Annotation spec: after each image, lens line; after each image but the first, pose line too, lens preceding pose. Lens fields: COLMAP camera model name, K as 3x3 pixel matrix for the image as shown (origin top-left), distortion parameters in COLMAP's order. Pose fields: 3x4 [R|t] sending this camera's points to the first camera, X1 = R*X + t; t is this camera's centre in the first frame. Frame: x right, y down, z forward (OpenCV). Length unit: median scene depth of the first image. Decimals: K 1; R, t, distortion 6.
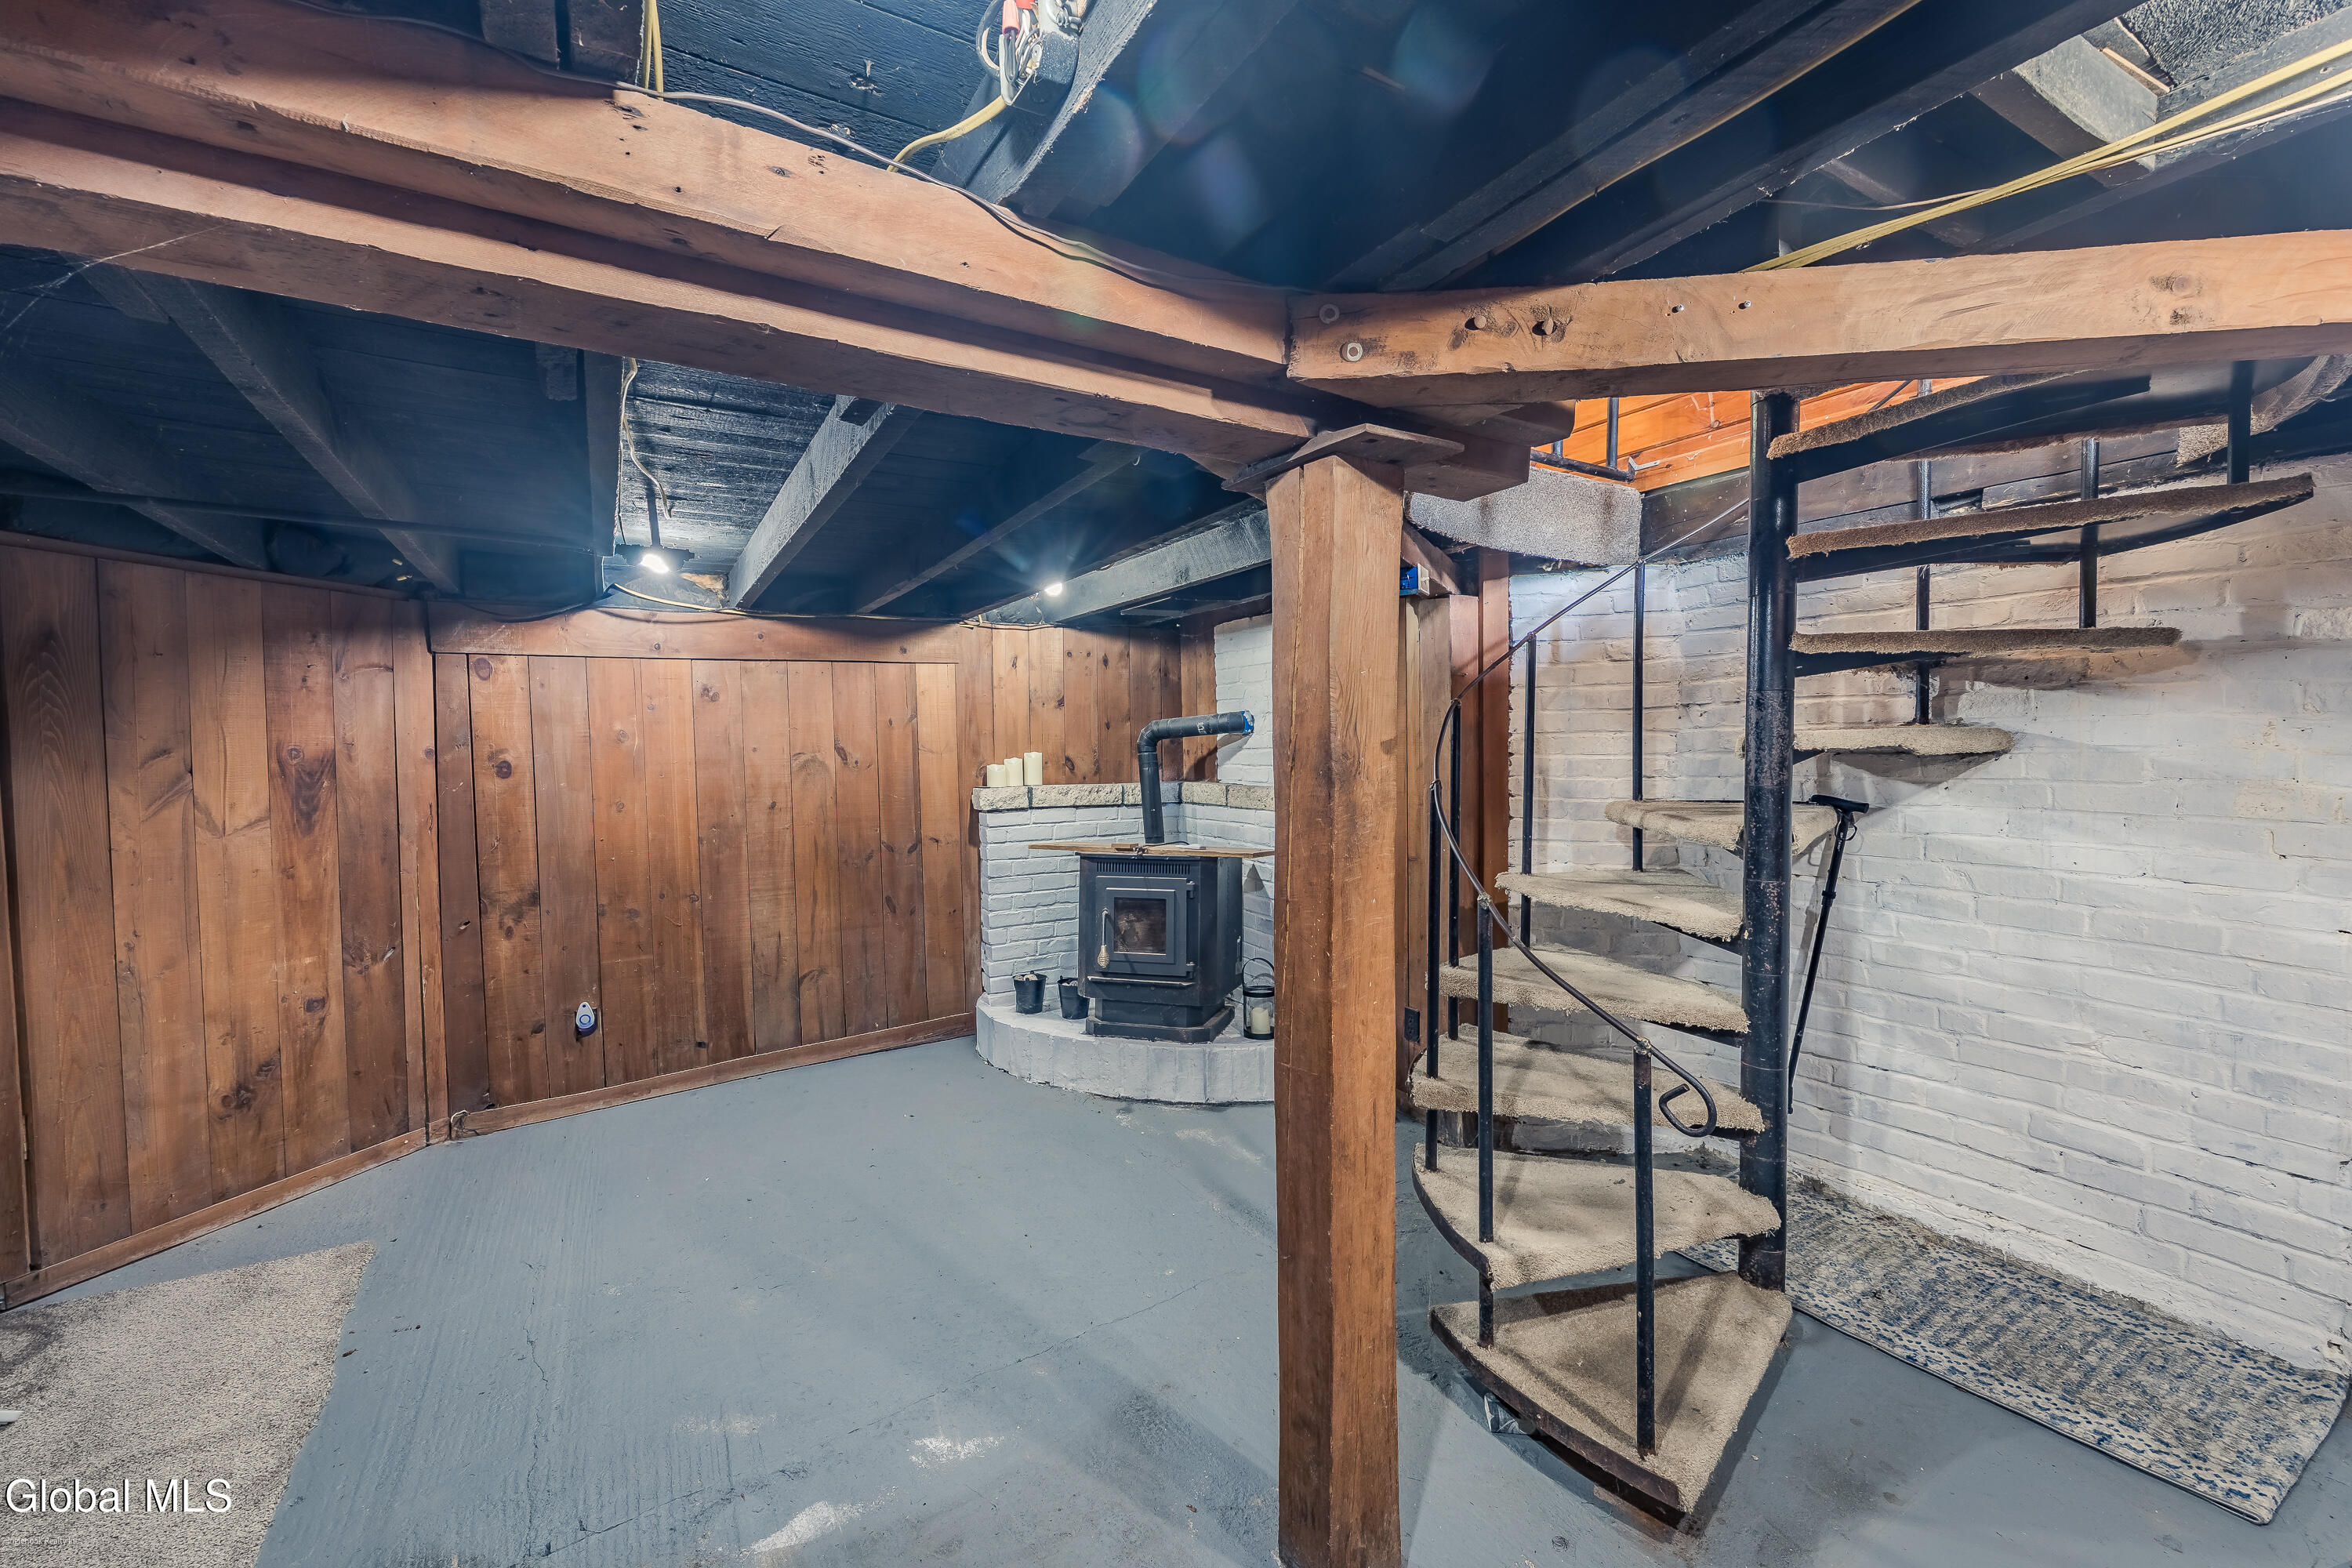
lens RADIAL K [[935.2, 0, 1167.1], [0, 935.2, 786.1], [0, 0, 1]] dist [-0.010071, 0.002270]
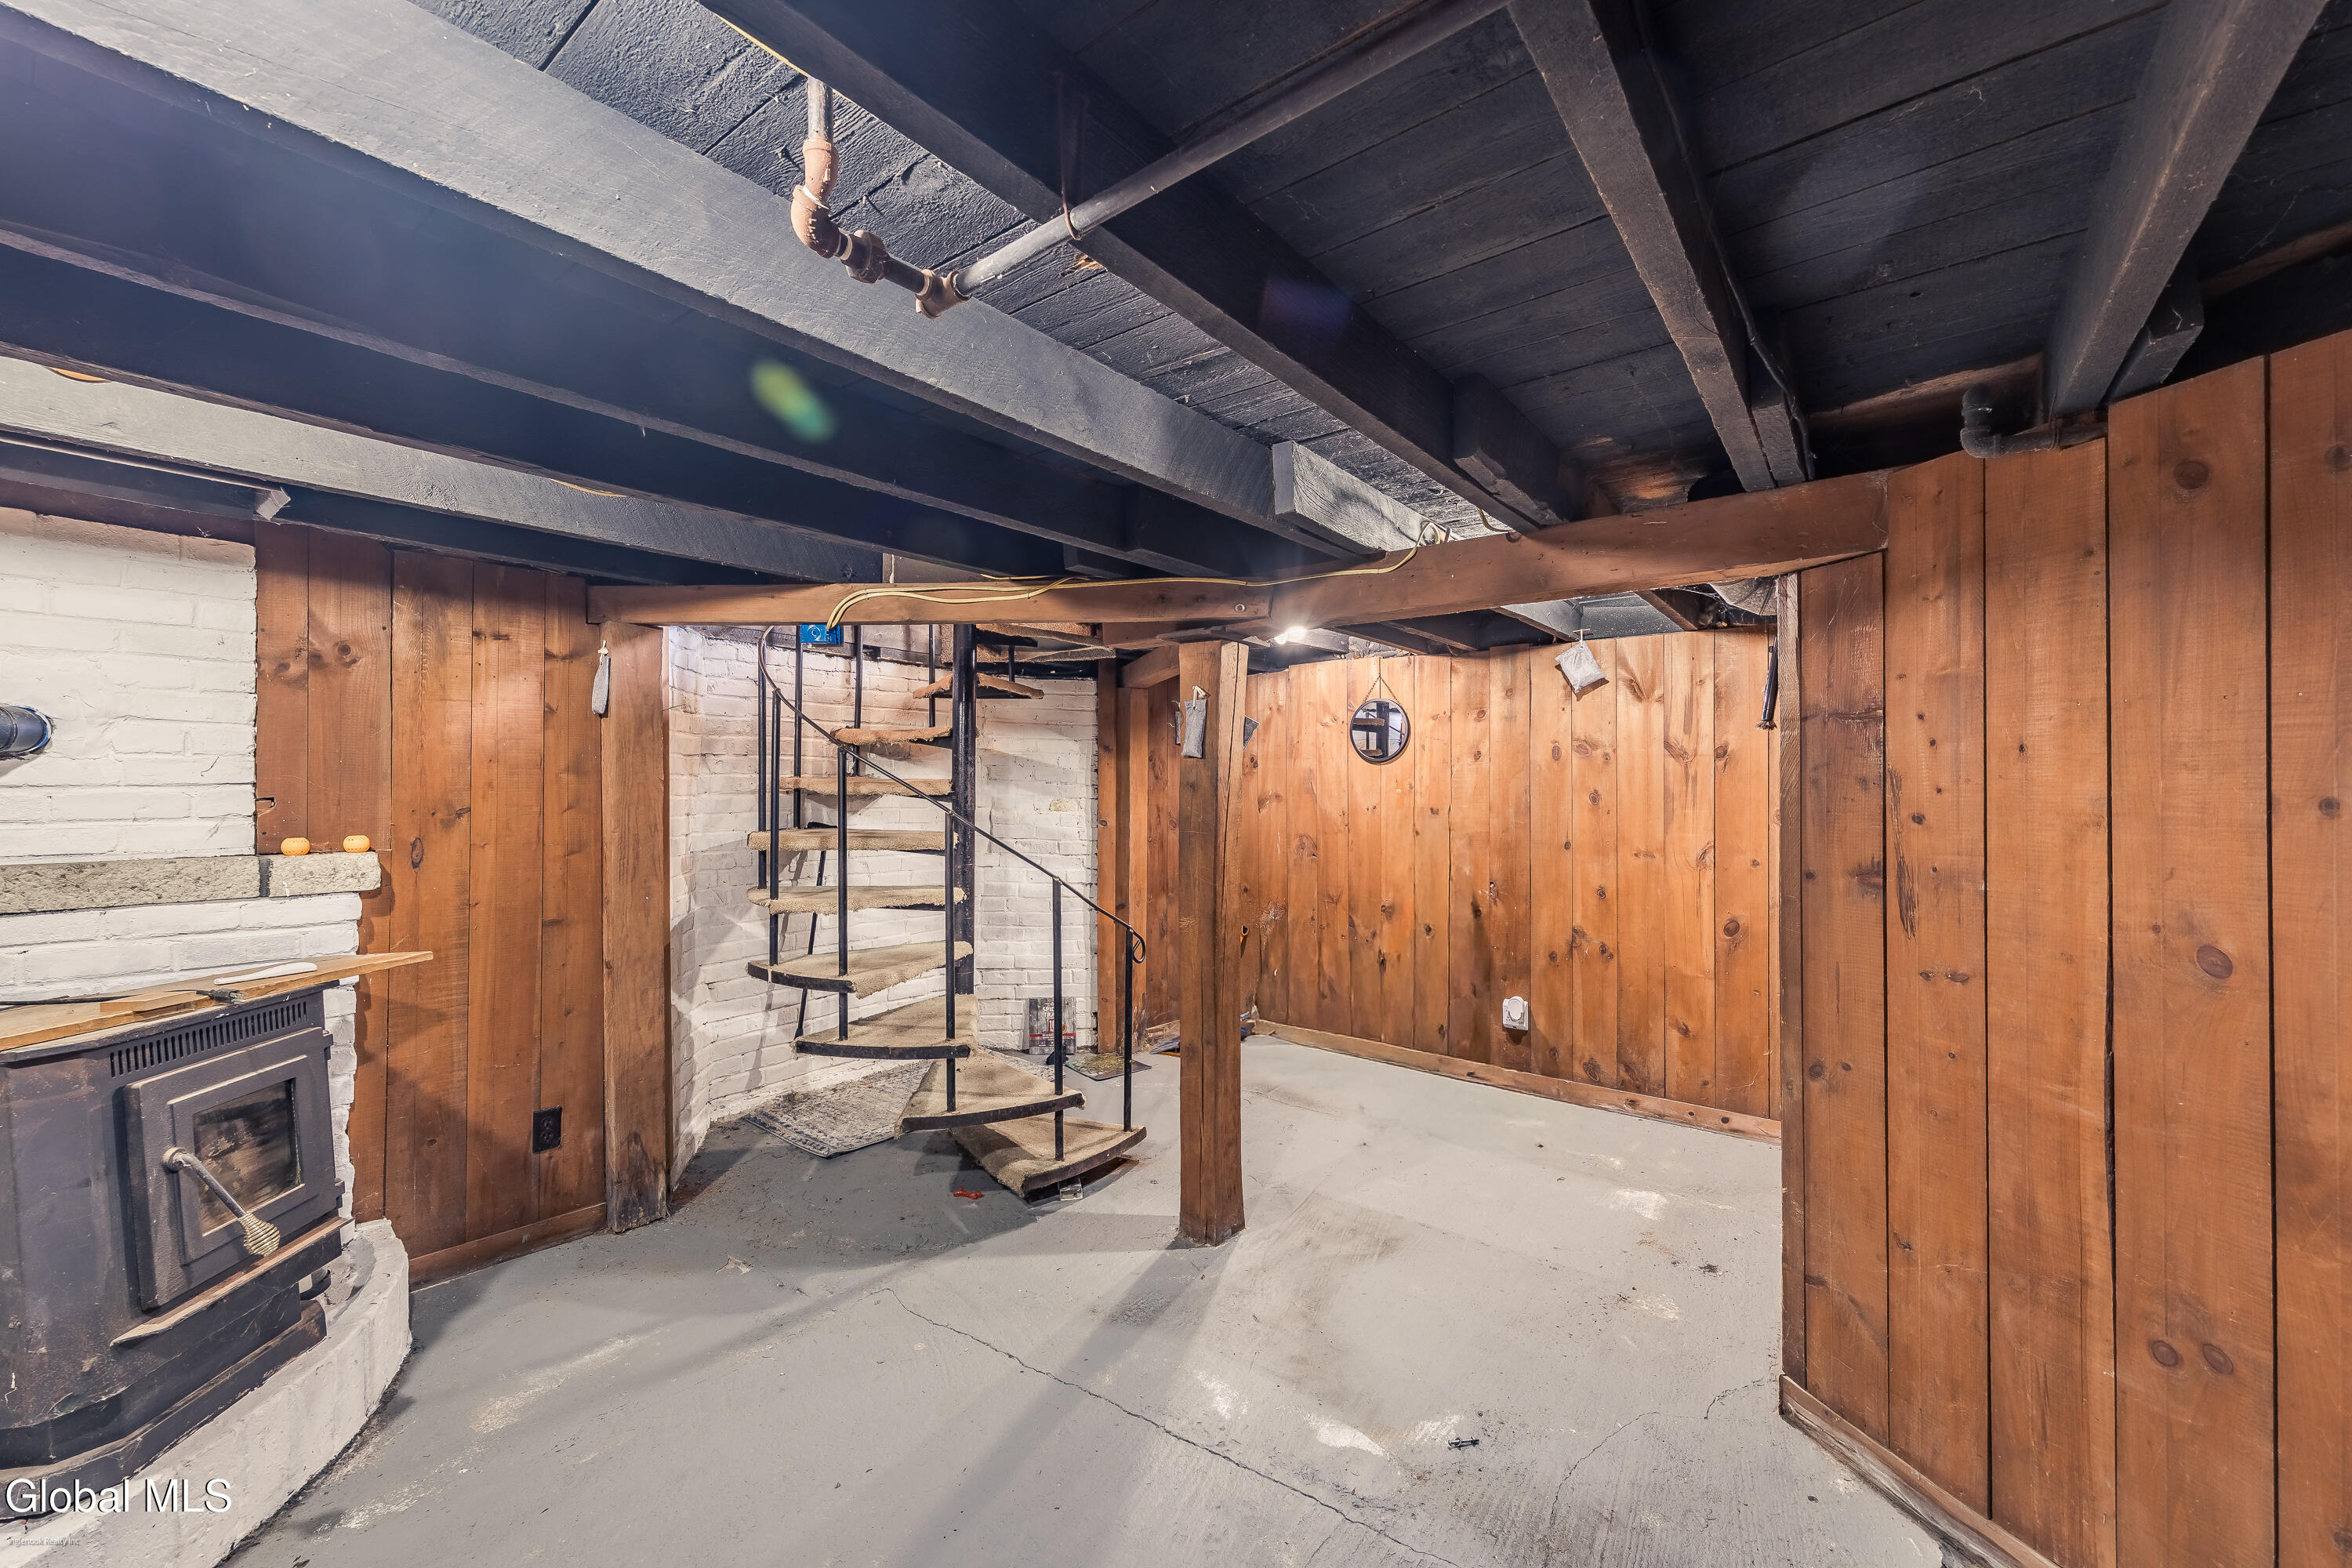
lens RADIAL K [[935.2, 0, 1172.2], [0, 935.2, 784.6], [0, 0, 1]] dist [-0.010071, 0.002270]
pose [[-0.372242, 0.012305, 0.928054, -0.794140], [0.038004, 0.999276, 0.001994, -0.027871], [-0.927357, 0.036012, -0.372440, 0.900761]]
